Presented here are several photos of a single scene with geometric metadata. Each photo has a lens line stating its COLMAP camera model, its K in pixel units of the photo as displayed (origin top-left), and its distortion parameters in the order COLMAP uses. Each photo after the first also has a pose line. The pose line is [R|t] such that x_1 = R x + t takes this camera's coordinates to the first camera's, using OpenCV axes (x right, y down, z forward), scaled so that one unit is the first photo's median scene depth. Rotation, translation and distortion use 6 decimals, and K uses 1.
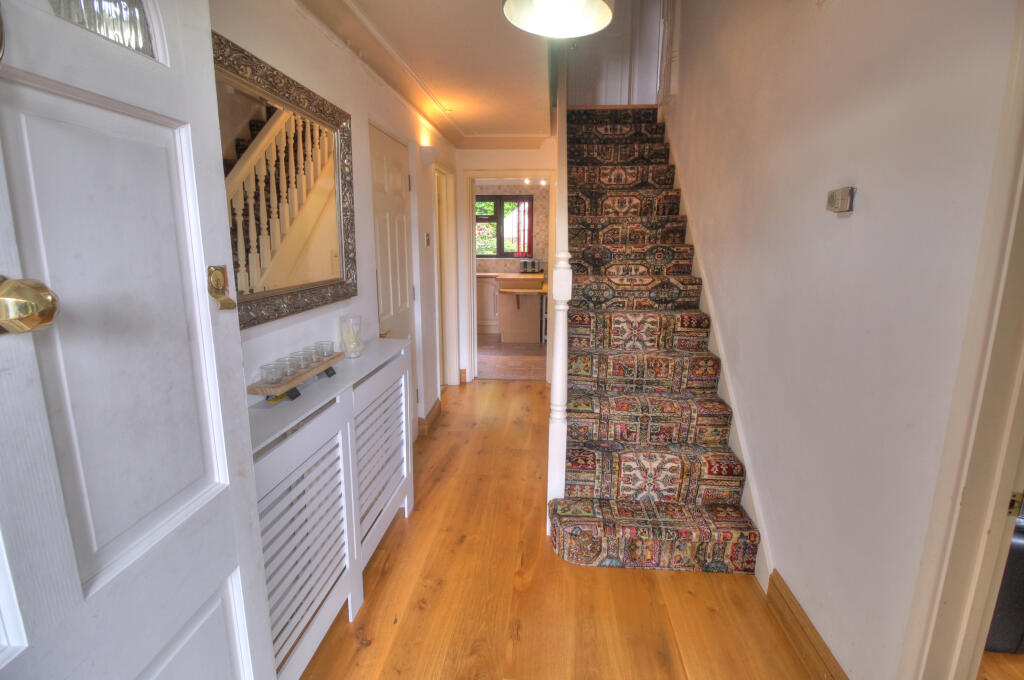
lens RADIAL K [[491.7, 0, 515.0], [0, 491.7, 329.8], [0, 0, 1]] dist [-0.002384, -0.000591]
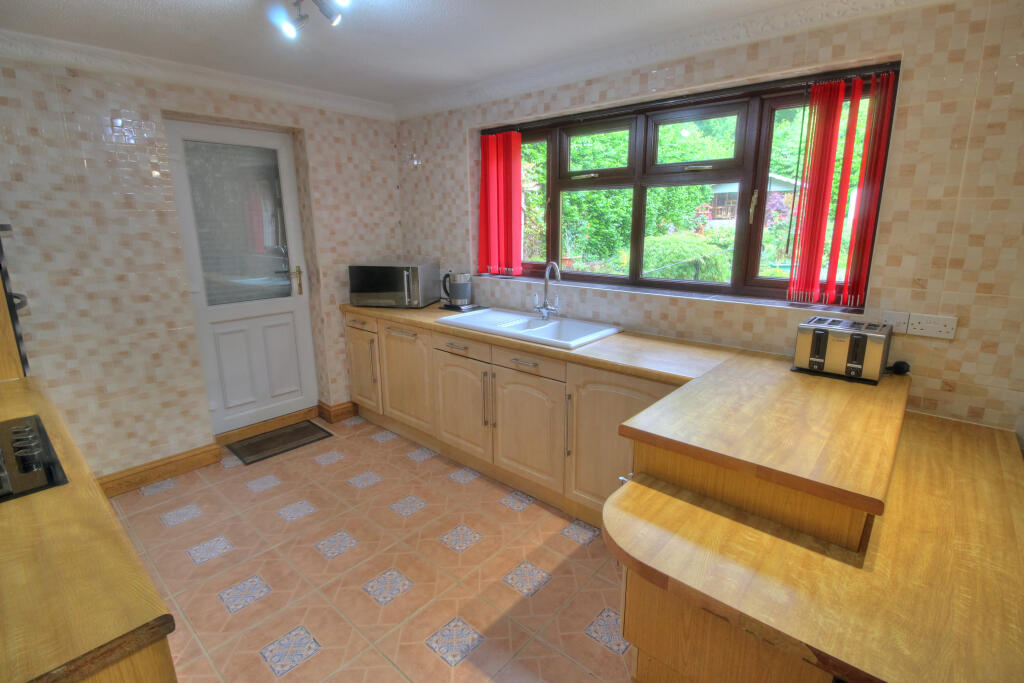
lens RADIAL K [[475.8, 0, 512.0], [0, 475.8, 341.5], [0, 0, 1]] dist [-0.029620, -0.000329]
pose [[0.803877, 0.129588, -0.580508, 0.032291], [-0.104456, 0.991567, 0.076701, -0.129233], [0.585552, -0.001021, 0.810634, 0.687856]]
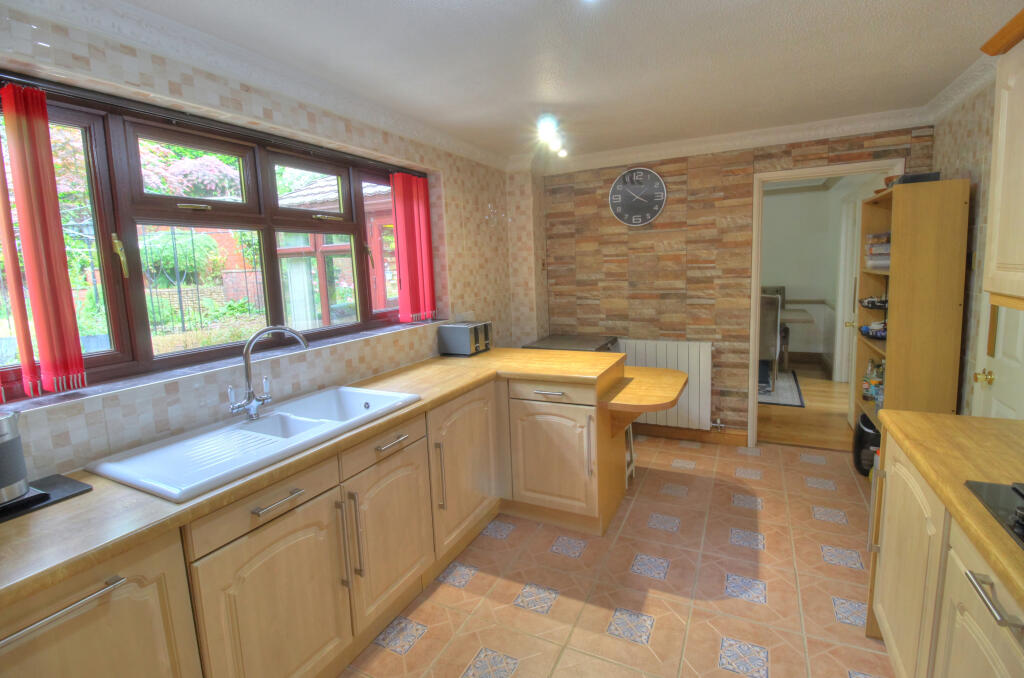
lens RADIAL K [[491.7, 0, 515.0], [0, 491.7, 328.8], [0, 0, 1]] dist [-0.002384, -0.000591]
pose [[0.351314, -0.146604, 0.924708, -0.342859], [0.220686, 0.972802, 0.070386, -0.153198], [-0.909877, 0.179342, 0.374112, 0.783761]]
